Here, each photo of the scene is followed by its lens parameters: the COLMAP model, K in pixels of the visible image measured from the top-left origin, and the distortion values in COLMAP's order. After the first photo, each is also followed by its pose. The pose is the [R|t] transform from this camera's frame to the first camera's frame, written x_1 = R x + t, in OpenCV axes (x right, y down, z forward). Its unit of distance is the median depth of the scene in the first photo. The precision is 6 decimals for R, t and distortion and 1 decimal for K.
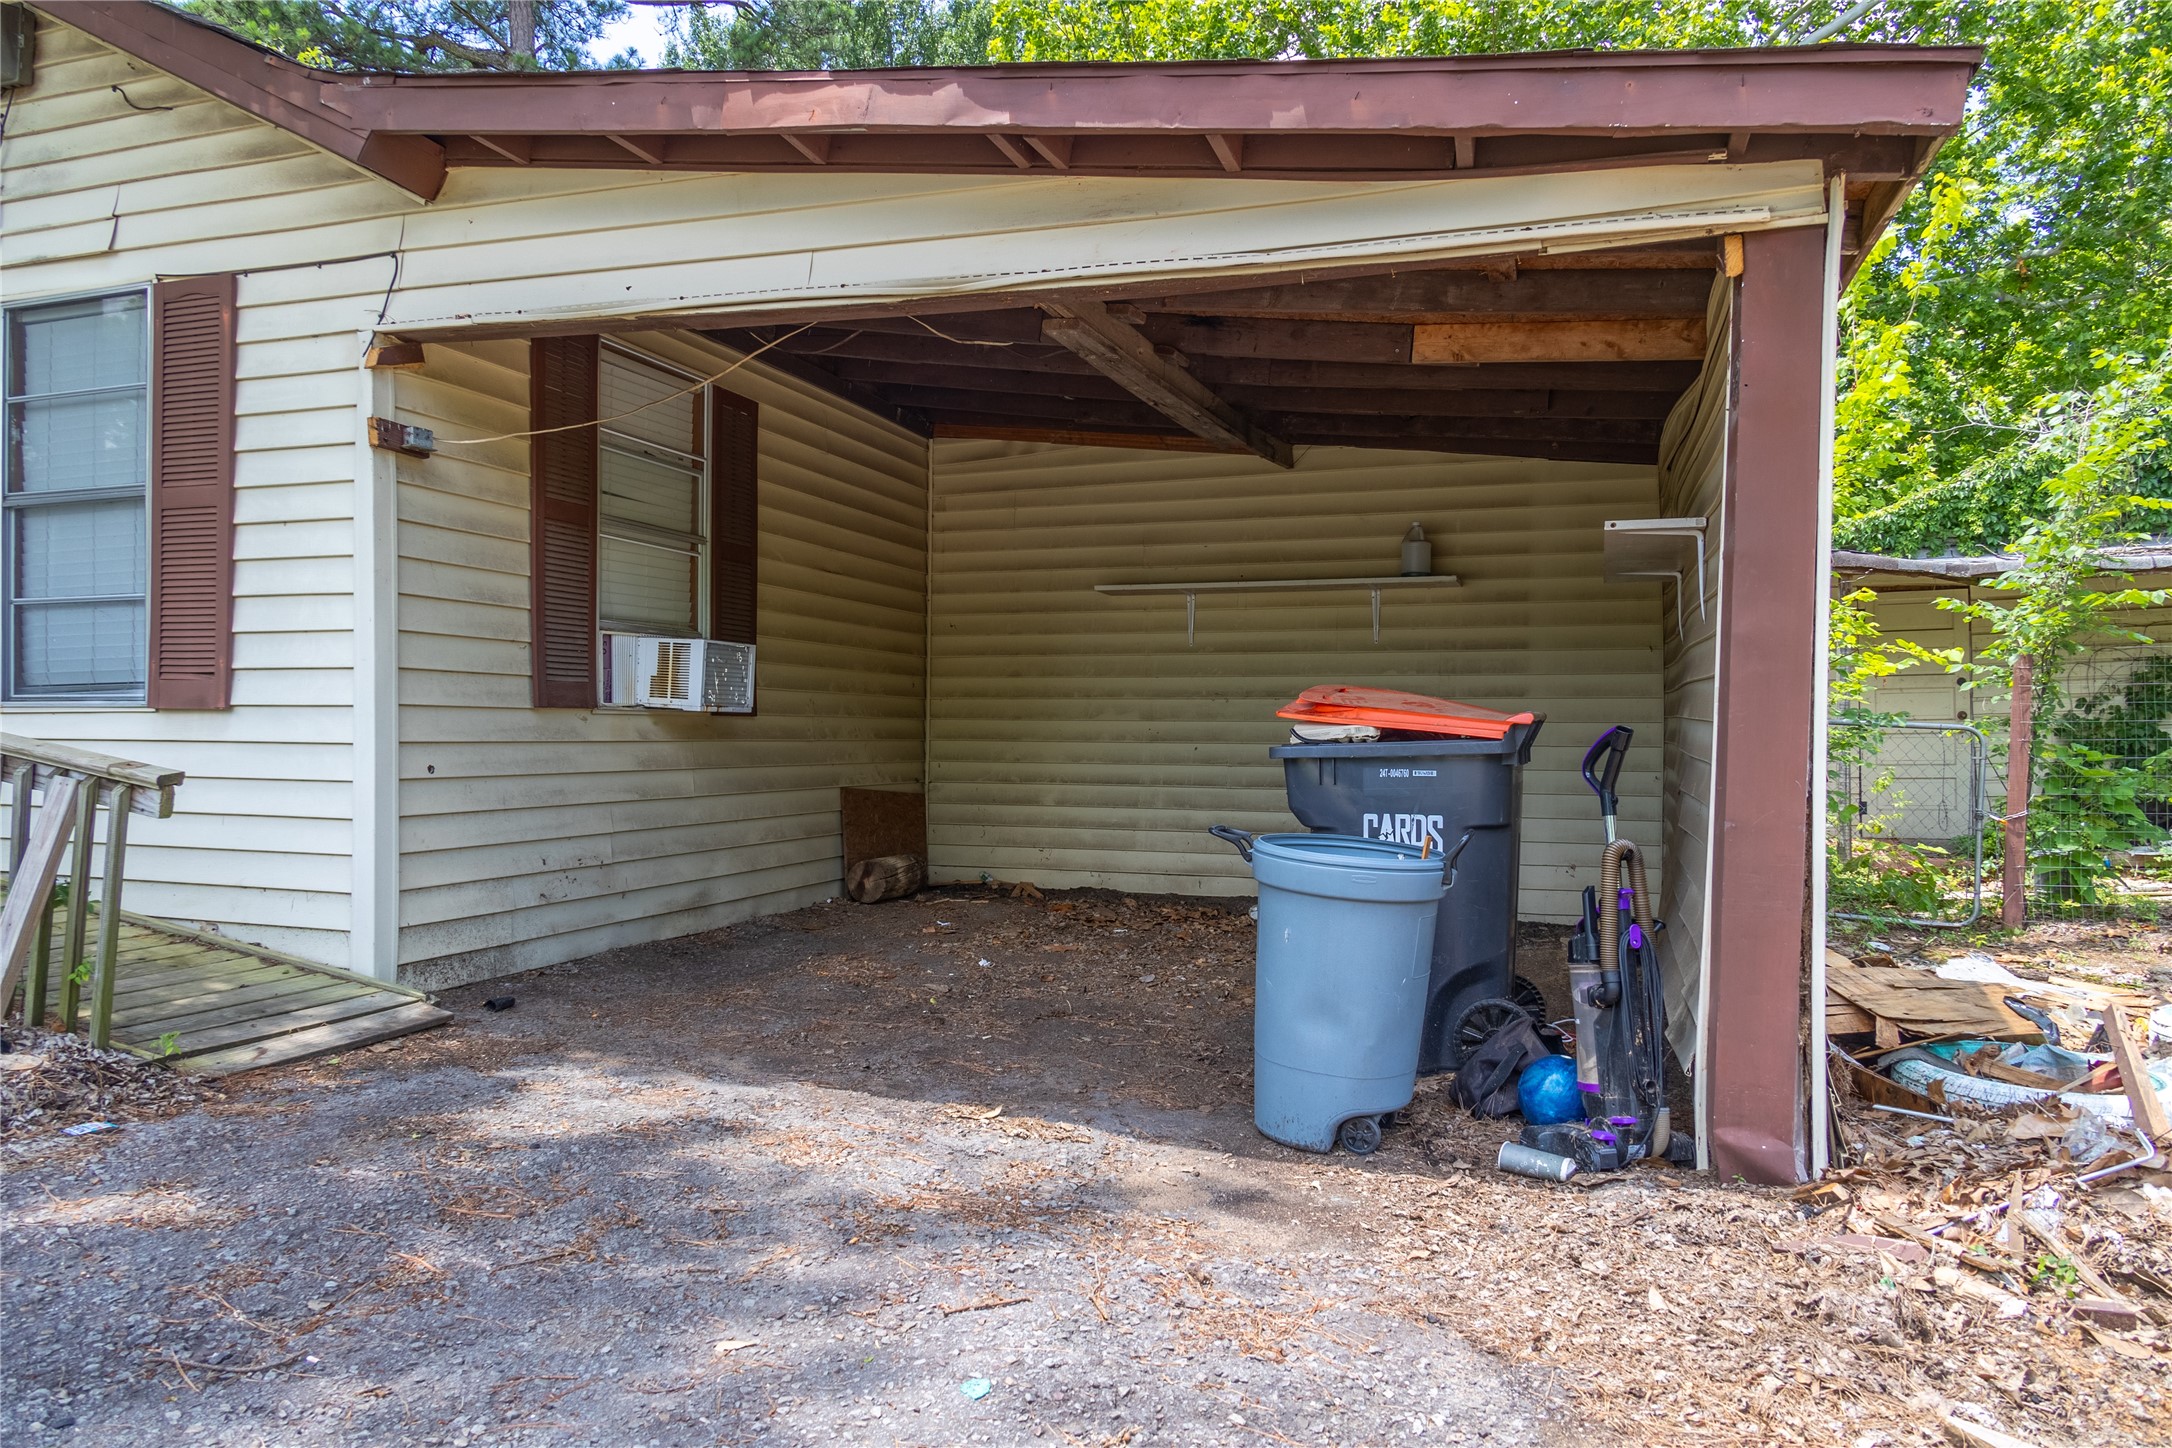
lens RADIAL K [[1446.9, 0, 1077.4], [0, 1446.9, 730.5], [0, 0, 1]] dist [-0.000897, 0.001667]
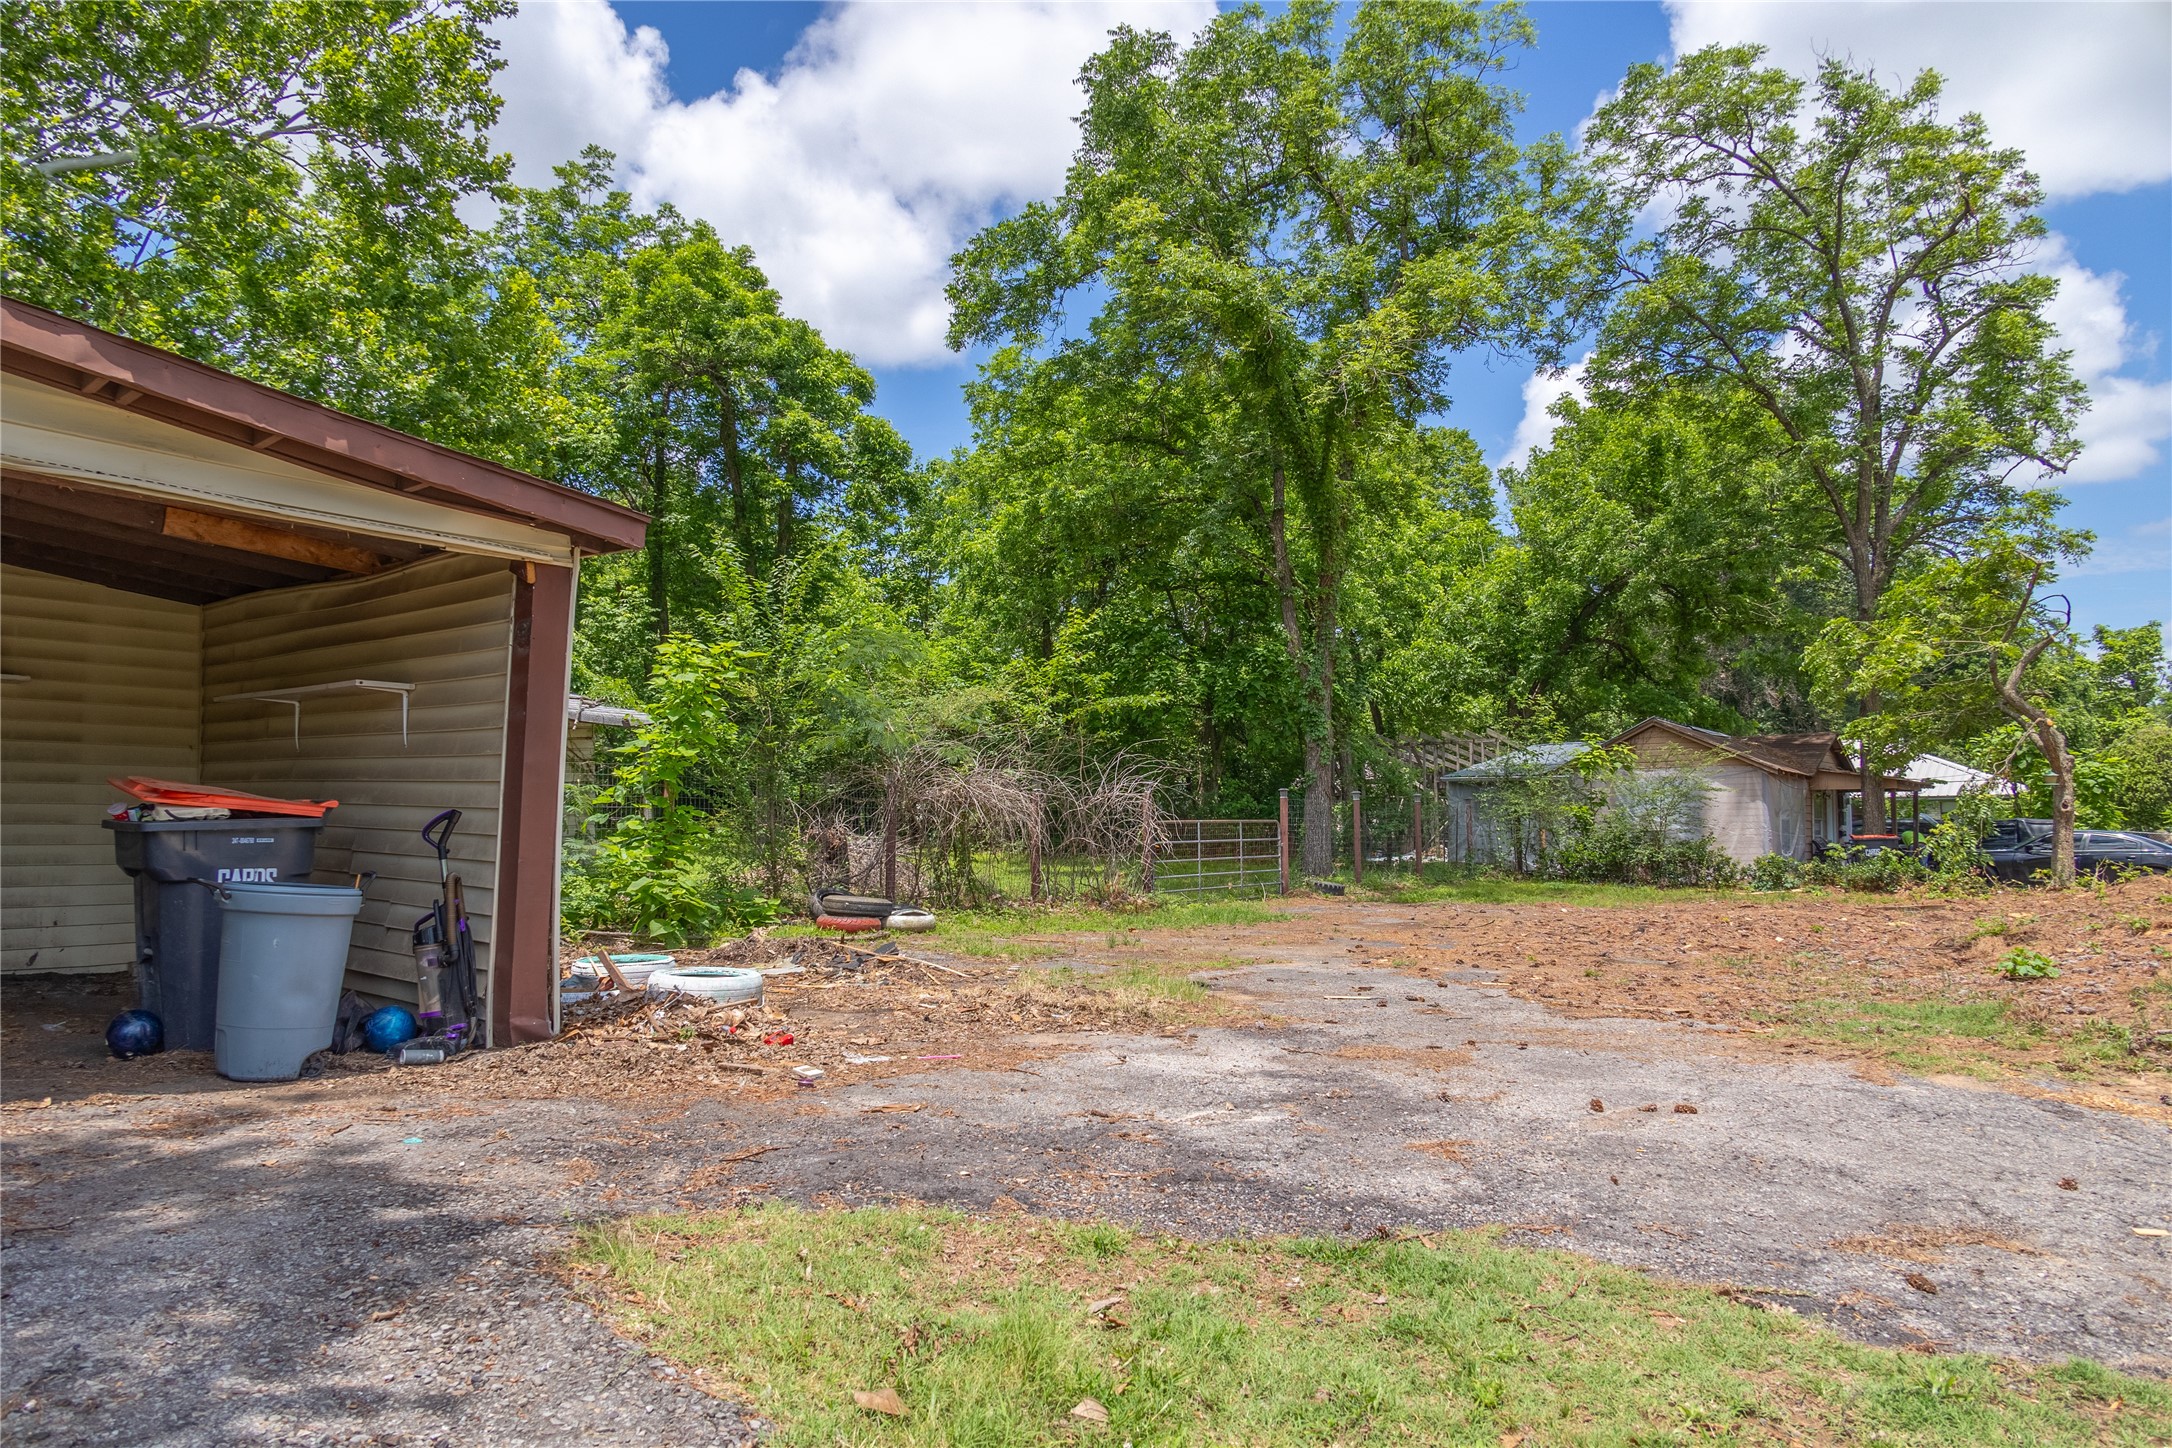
lens RADIAL K [[1416.4, 0, 1070.1], [0, 1416.4, 728.6], [0, 0, 1]] dist [-0.004888, -0.000298]
pose [[0.356702, 0.058119, 0.932409, -0.716173], [-0.002206, 0.998113, -0.061370, 0.002104], [-0.934216, 0.019834, 0.356157, -0.250938]]
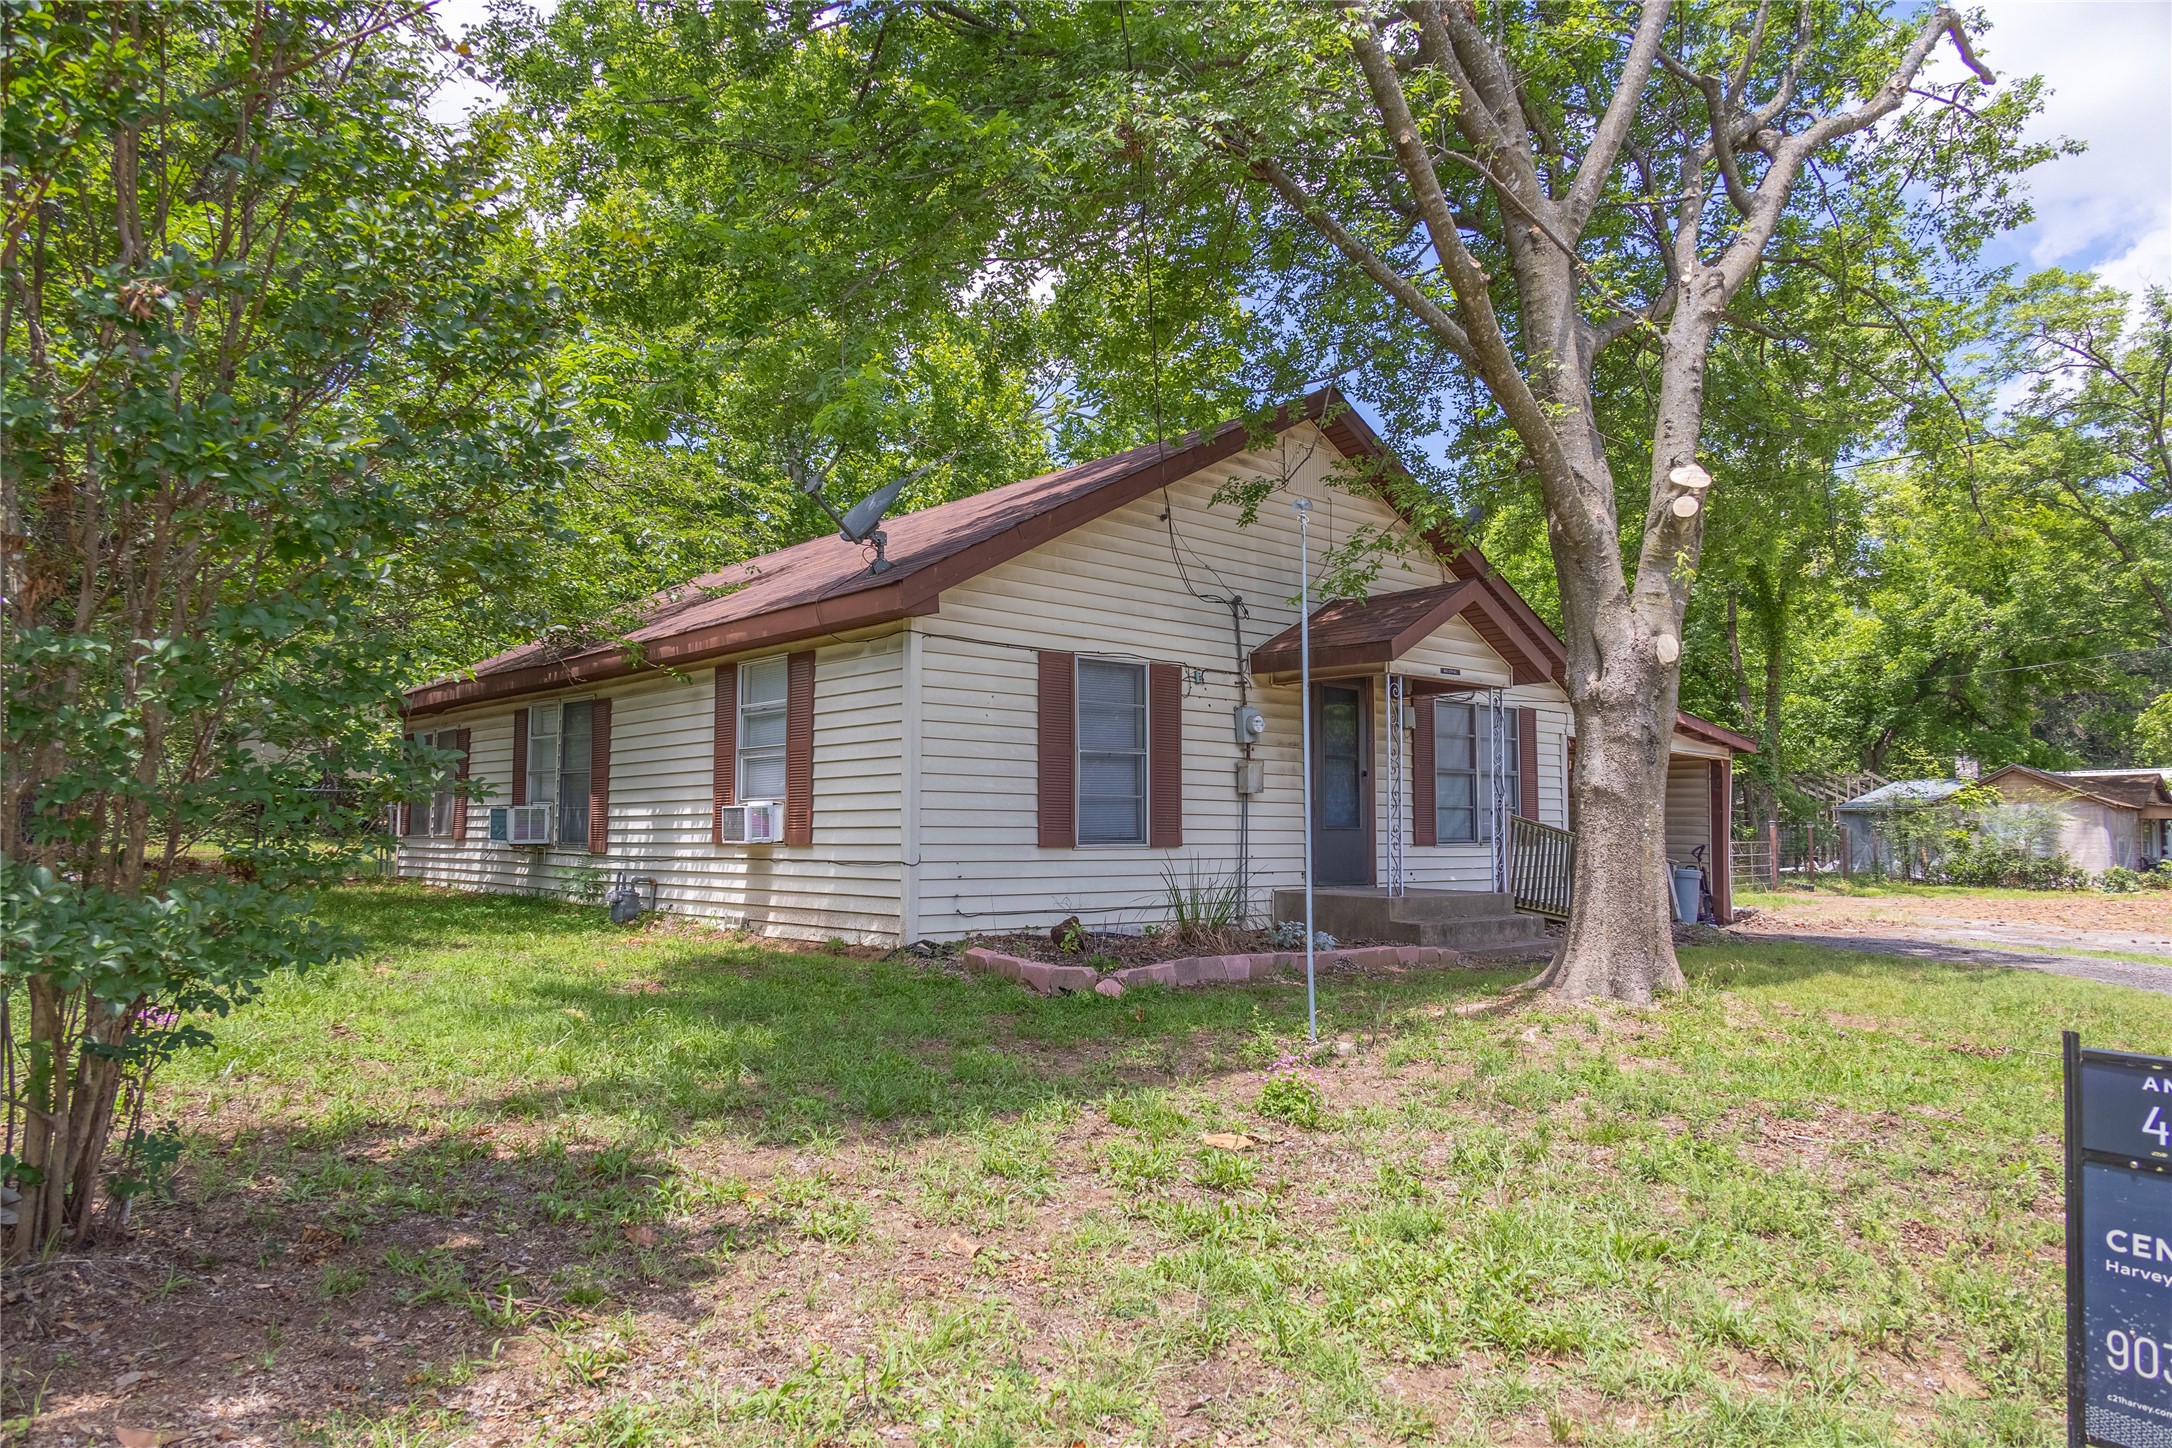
lens RADIAL K [[1446.9, 0, 1077.4], [0, 1446.9, 730.5], [0, 0, 1]] dist [-0.000897, 0.001667]
pose [[0.468577, 0.058842, 0.881461, -3.841925], [-0.001276, 0.997823, -0.065932, -0.060201], [-0.883421, 0.029769, 0.467633, 0.387641]]
